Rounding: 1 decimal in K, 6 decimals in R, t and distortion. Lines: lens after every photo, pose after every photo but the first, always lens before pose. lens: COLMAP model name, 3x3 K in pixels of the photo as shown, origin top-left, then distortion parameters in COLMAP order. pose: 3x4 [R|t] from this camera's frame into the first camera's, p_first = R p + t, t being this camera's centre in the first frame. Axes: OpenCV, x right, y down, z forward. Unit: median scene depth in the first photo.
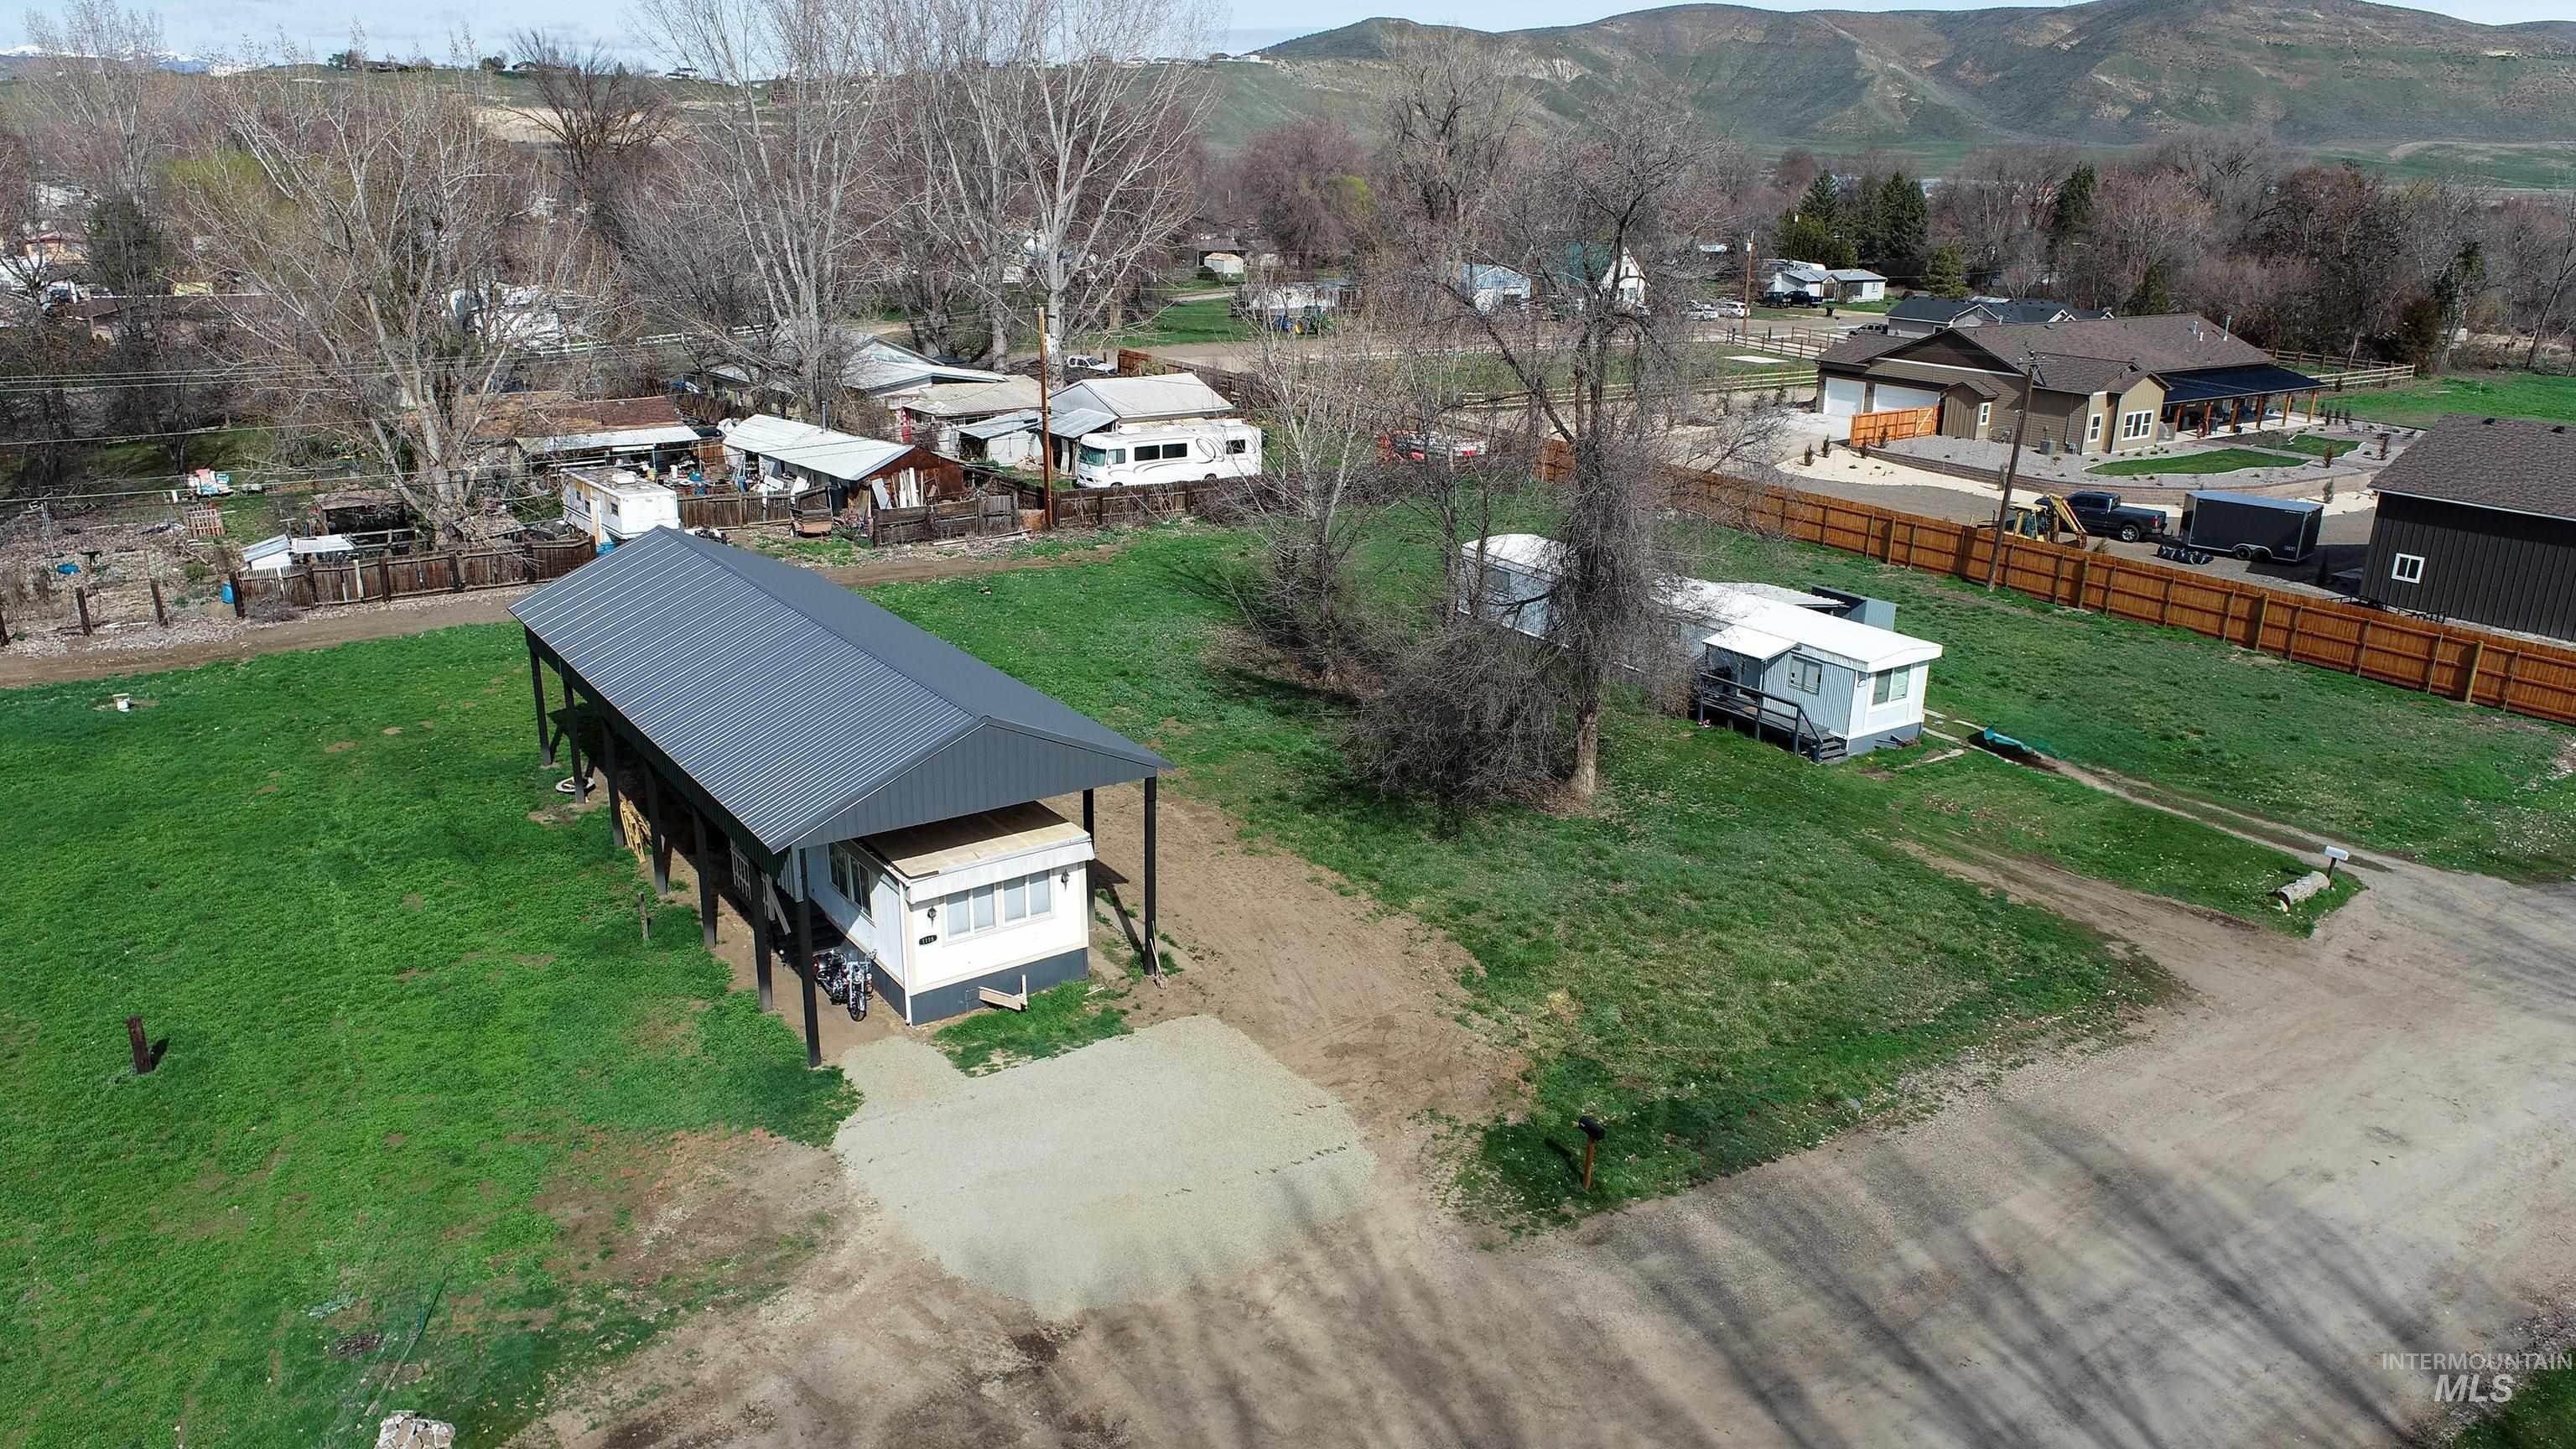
lens RADIAL K [[1731.4, 0, 1286.1], [0, 1731.4, 711.3], [0, 0, 1]] dist [-0.008771, 0.002383]
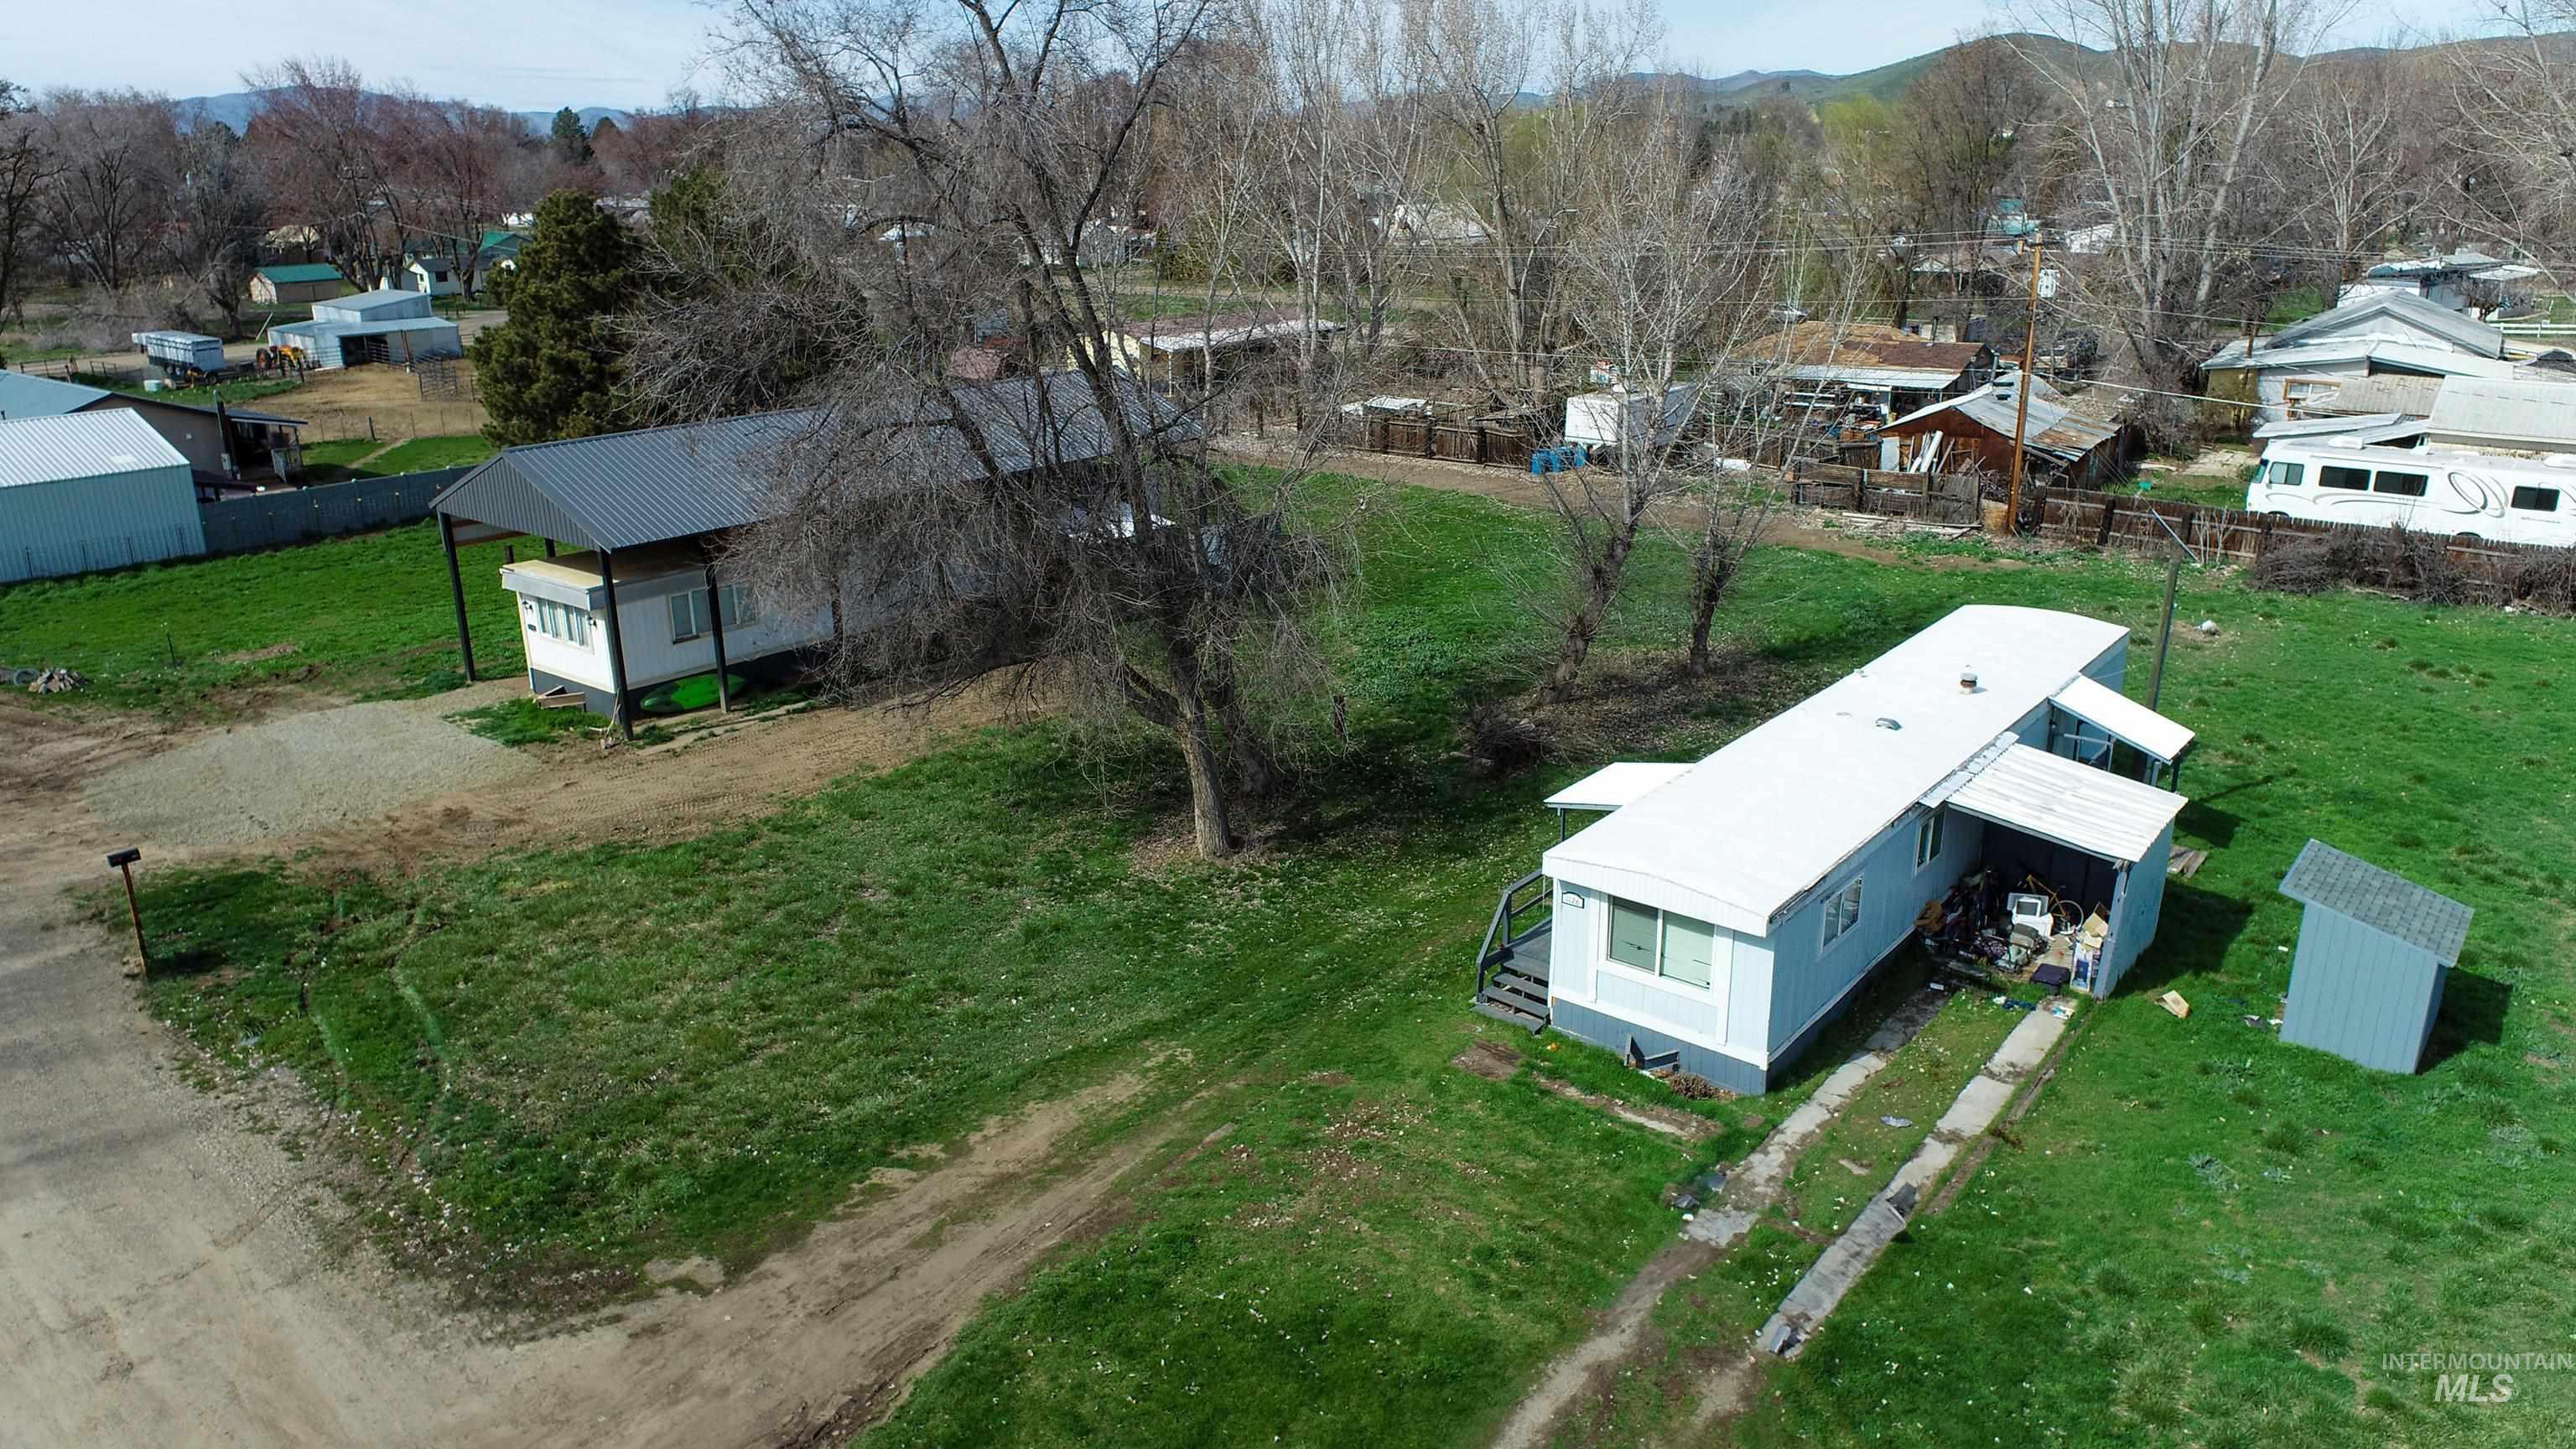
lens RADIAL K [[1731.4, 0, 1285.1], [0, 1731.4, 746.0], [0, 0, 1]] dist [-0.008771, 0.002383]
pose [[0.273340, 0.293955, -0.915902, 0.877592], [-0.279494, 0.935354, 0.216787, -0.166922], [0.920418, 0.196732, 0.337828, 0.855391]]
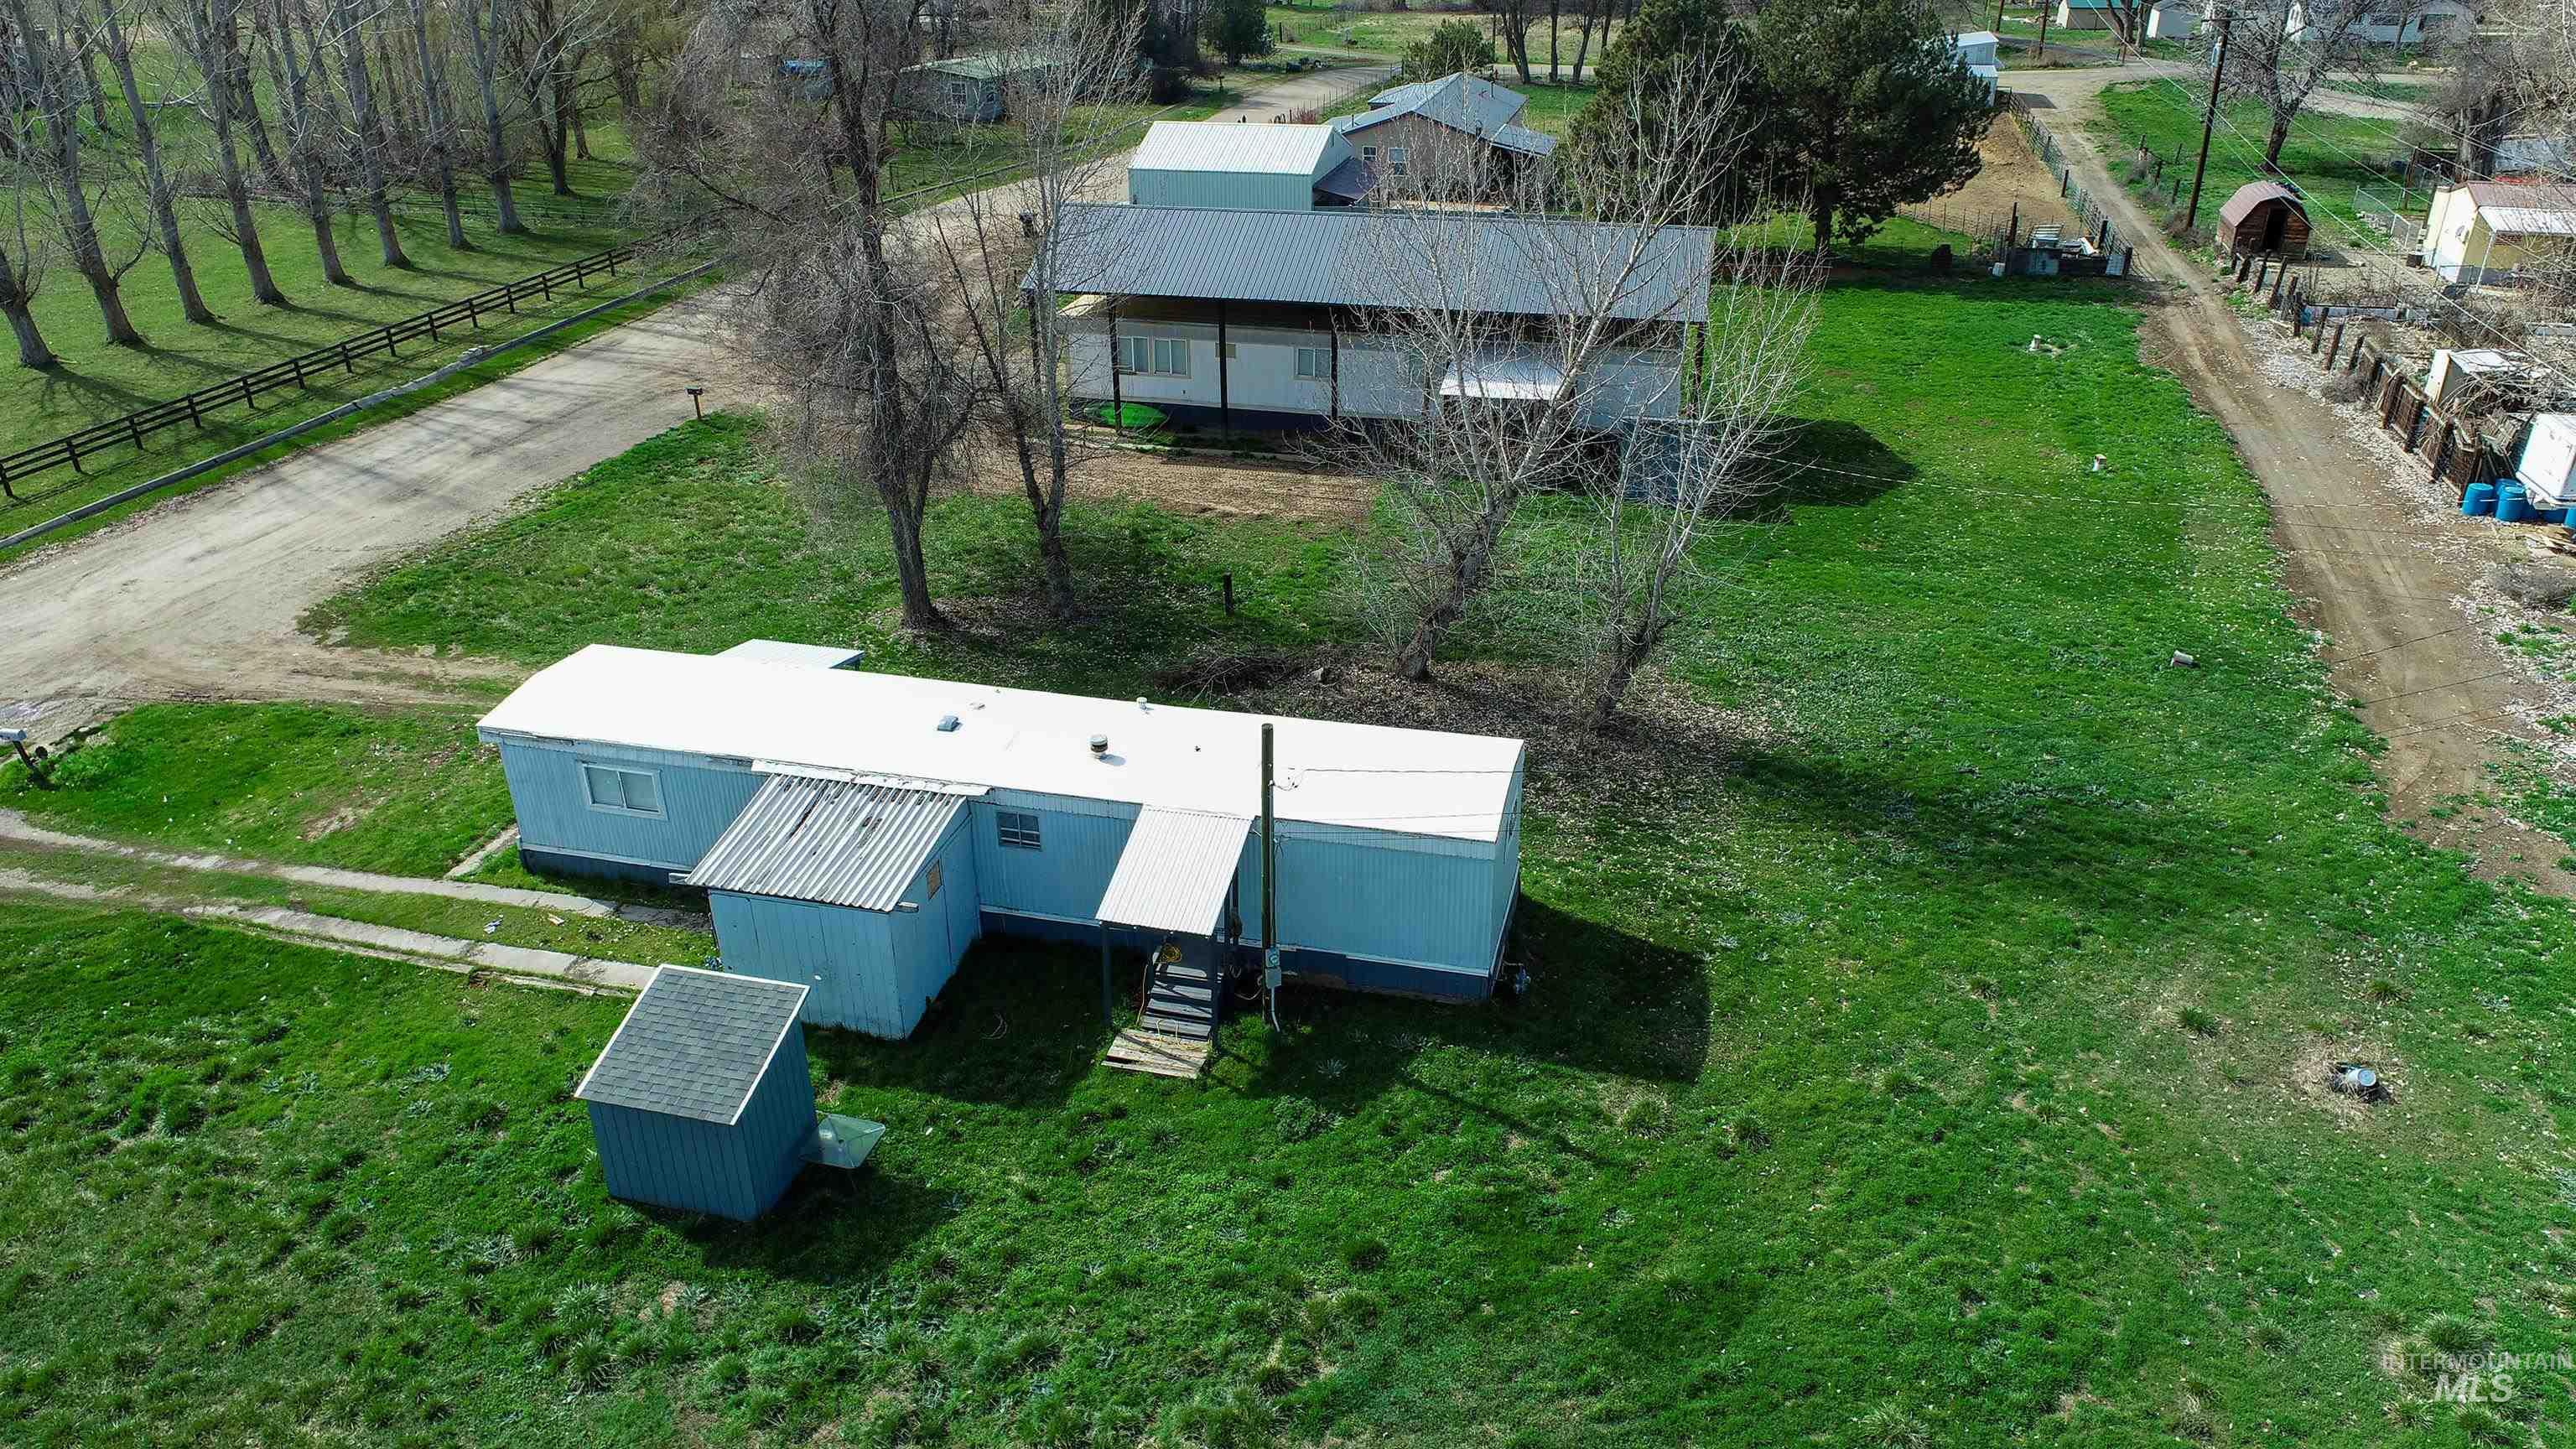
lens RADIAL K [[1731.4, 0, 1292.7], [0, 1731.4, 716.5], [0, 0, 1]] dist [-0.008771, 0.002383]
pose [[-0.758058, 0.282193, -0.587976, 0.603857], [-0.202651, 0.755000, 0.623625, -0.543530], [0.619904, 0.591898, -0.515147, 1.737636]]
